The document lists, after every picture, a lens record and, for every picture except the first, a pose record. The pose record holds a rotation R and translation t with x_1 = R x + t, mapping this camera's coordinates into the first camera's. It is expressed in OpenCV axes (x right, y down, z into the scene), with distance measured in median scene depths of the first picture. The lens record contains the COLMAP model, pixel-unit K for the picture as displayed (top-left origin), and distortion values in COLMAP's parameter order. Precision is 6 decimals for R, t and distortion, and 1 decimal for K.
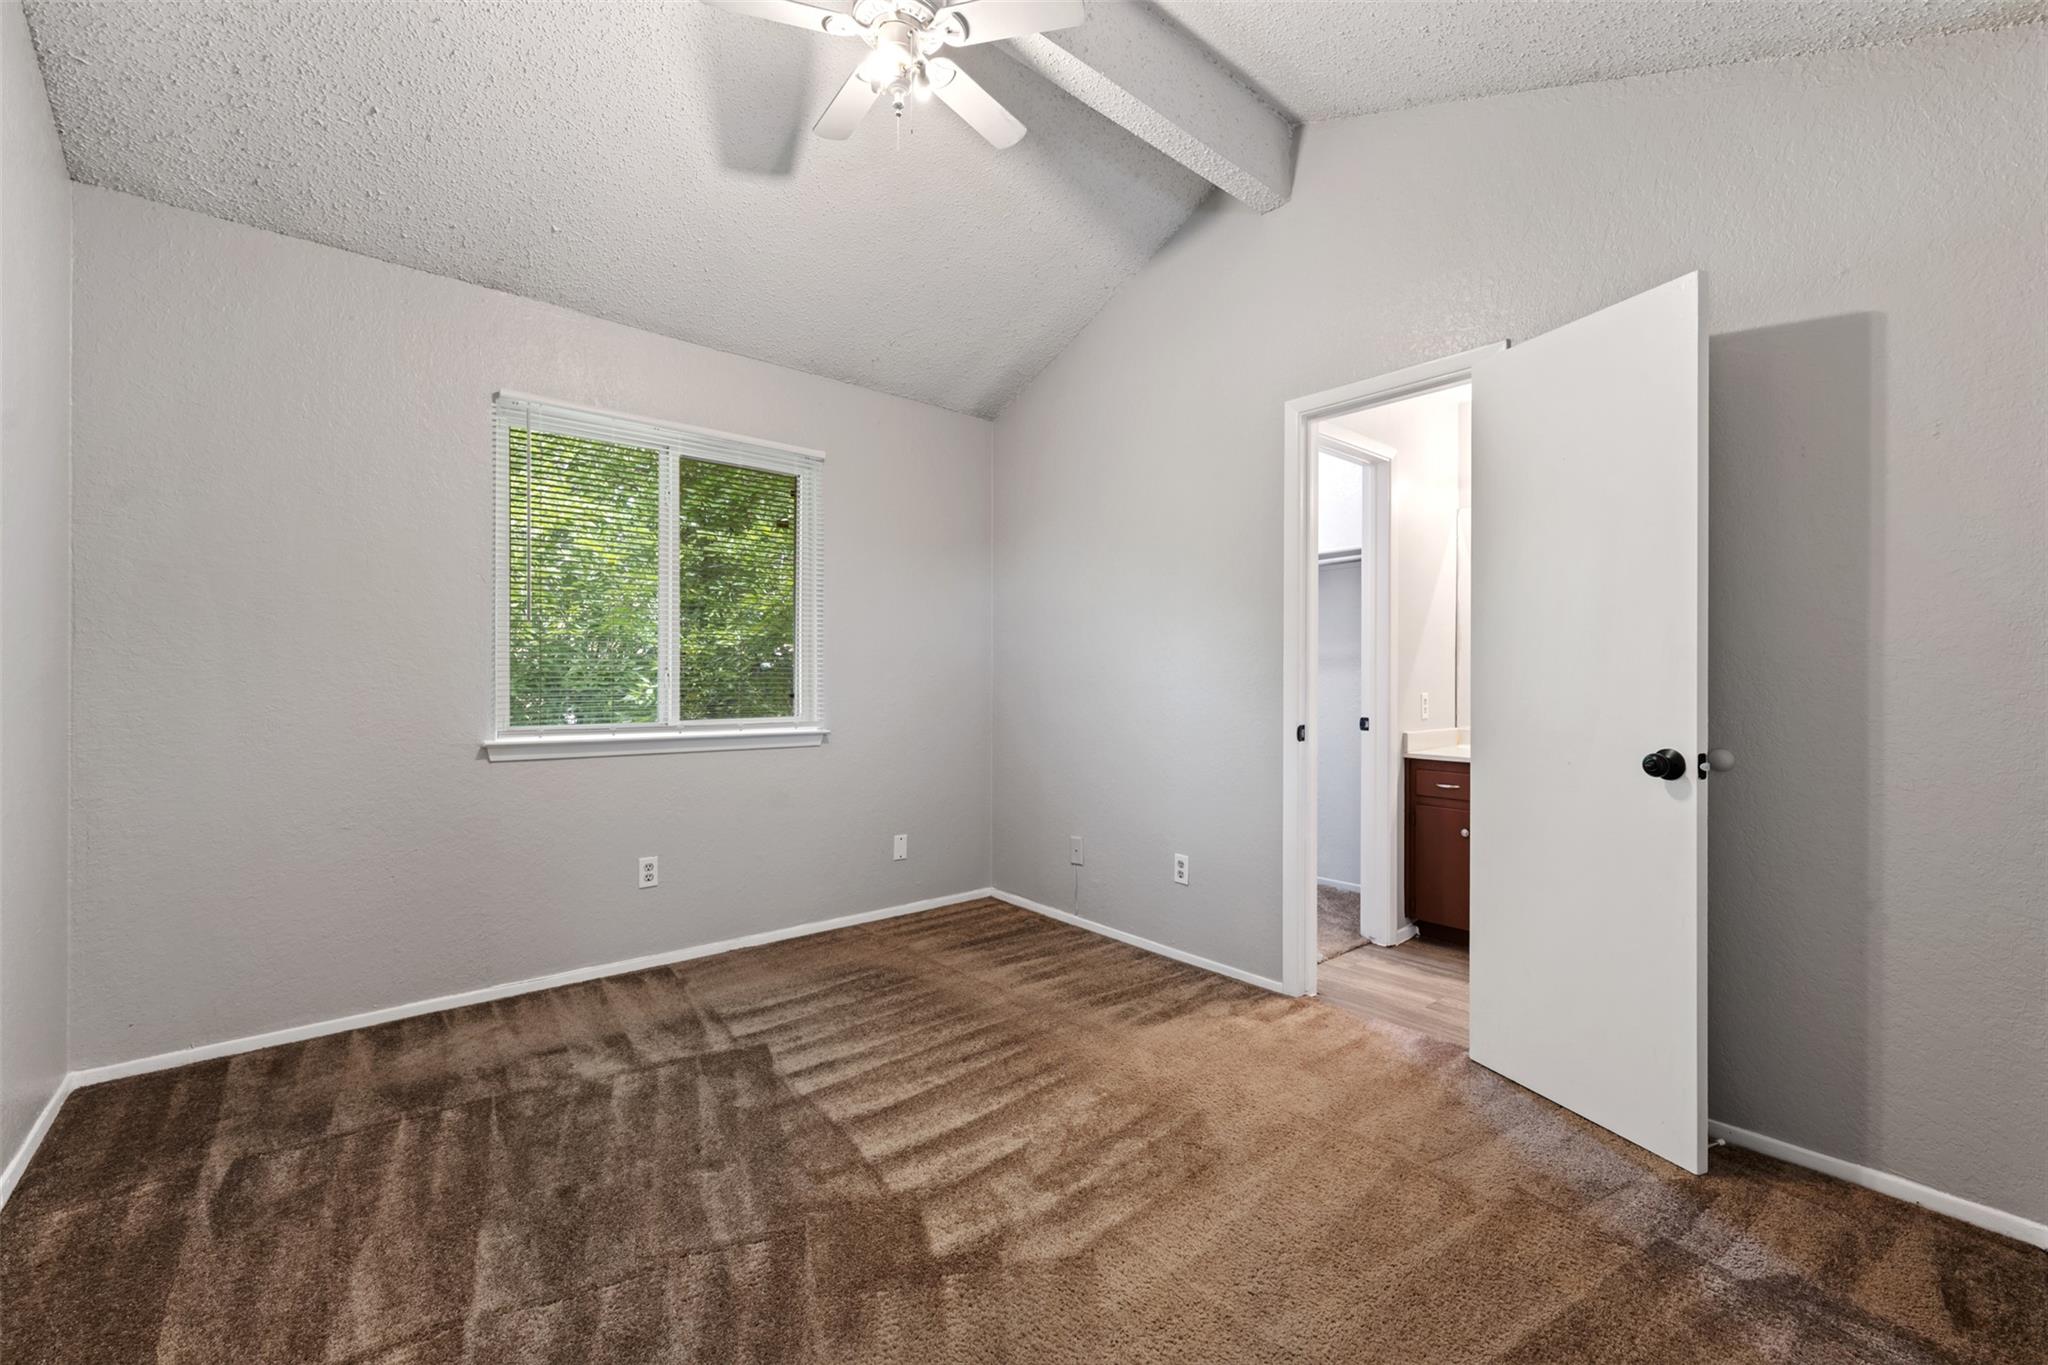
lens RADIAL K [[822.7, 0, 1024.0], [0, 822.7, 682.5], [0, 0, 1]] dist [0.000586, 0.000151]
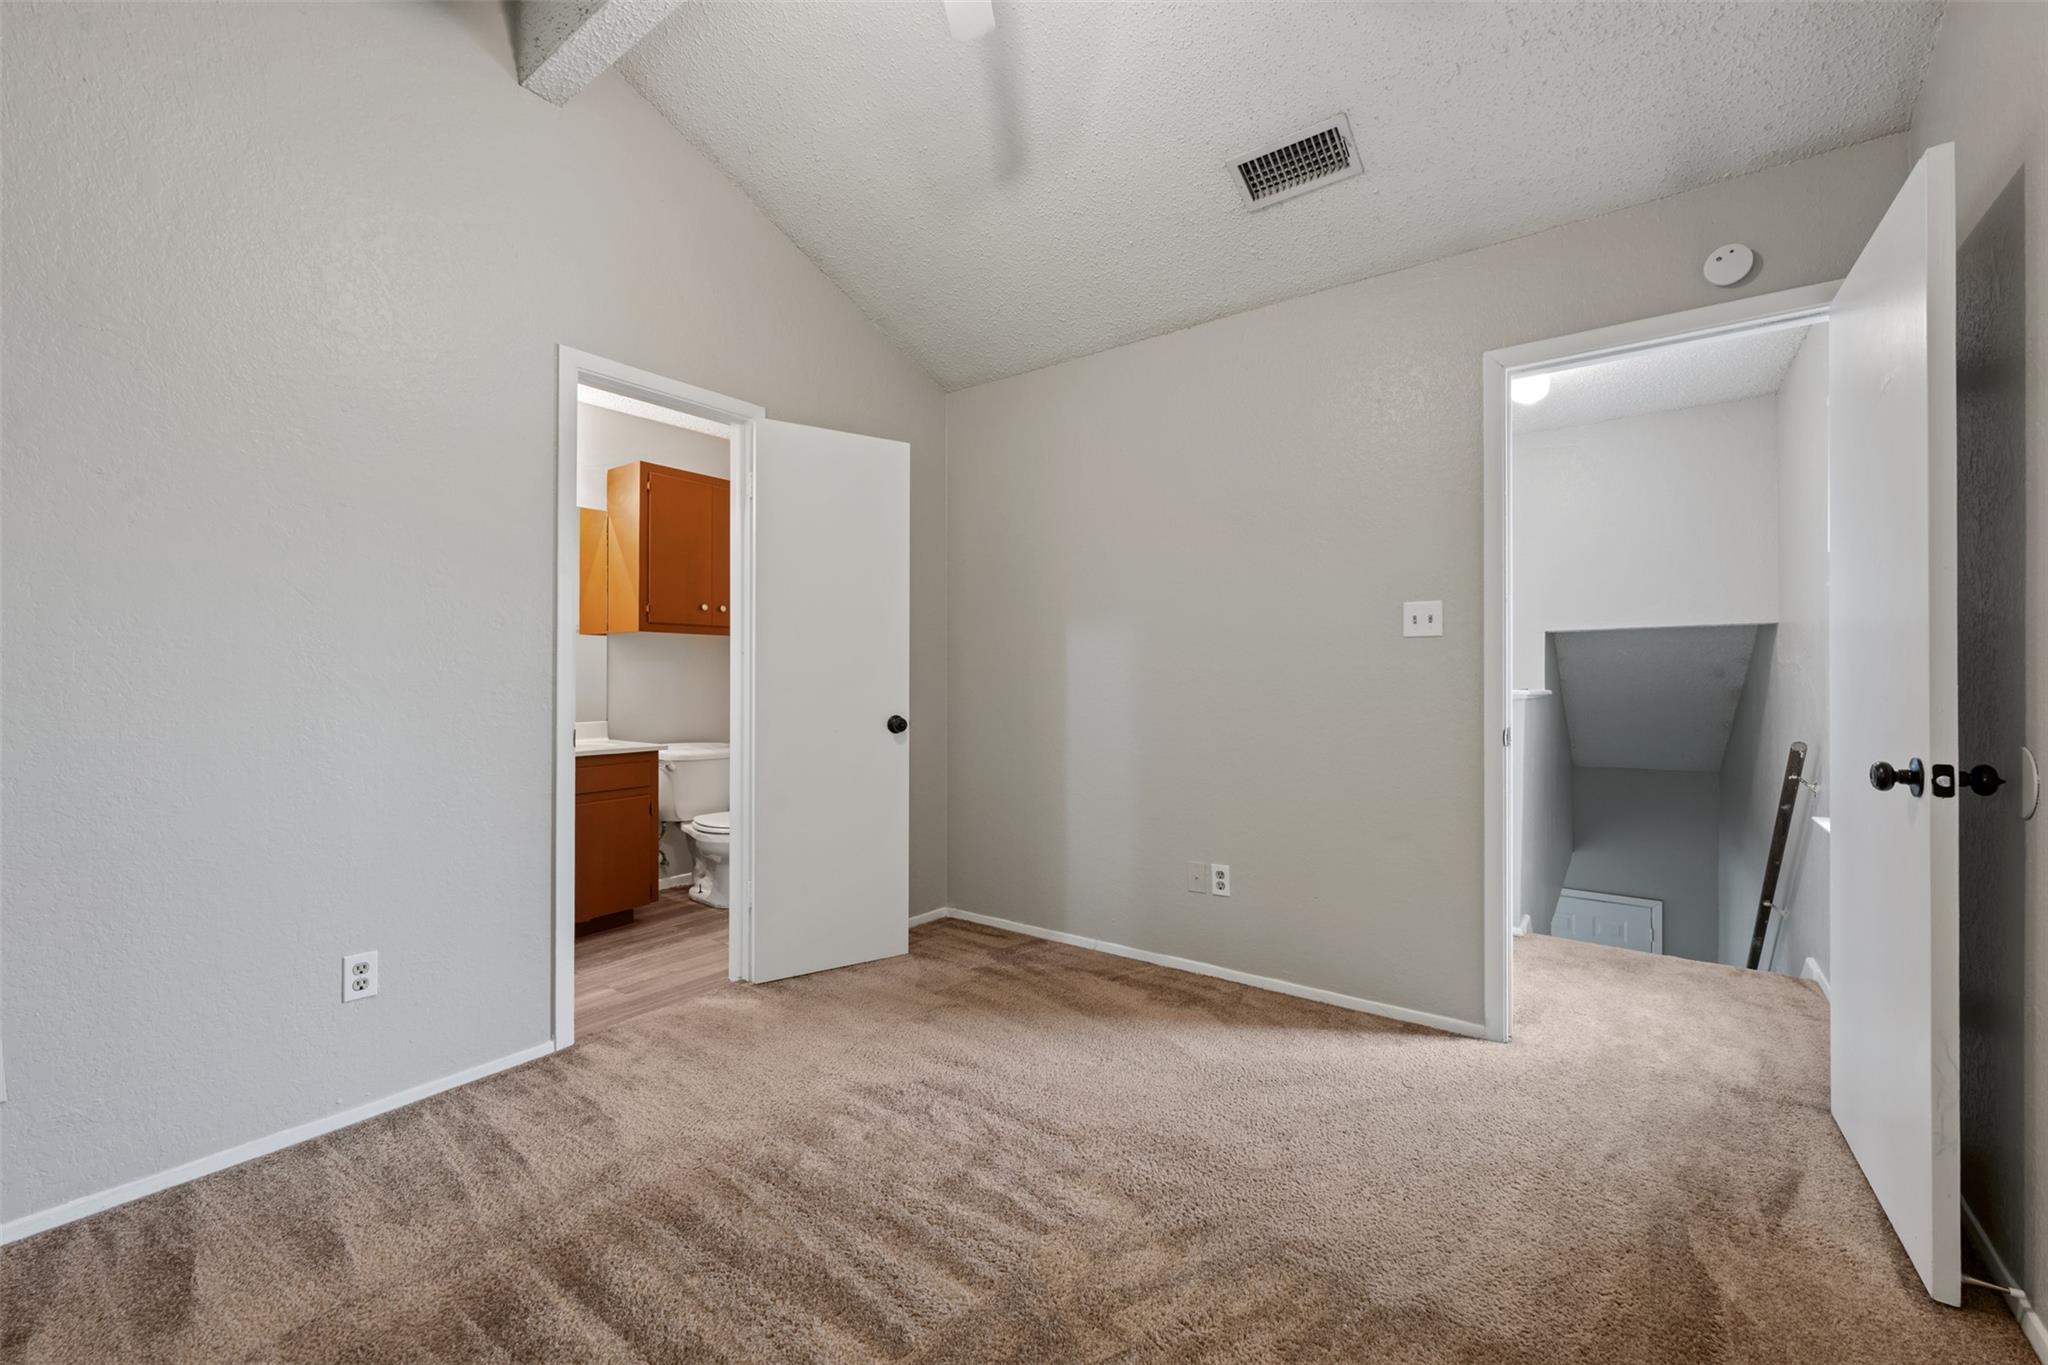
lens RADIAL K [[822.7, 0, 1024.0], [0, 822.7, 682.5], [0, 0, 1]] dist [0.000586, 0.000151]
pose [[-0.220466, -0.011246, 0.975330, -0.931938], [0.005848, 0.999900, 0.012851, -0.007079], [-0.975377, 0.008537, -0.220379, 1.109991]]
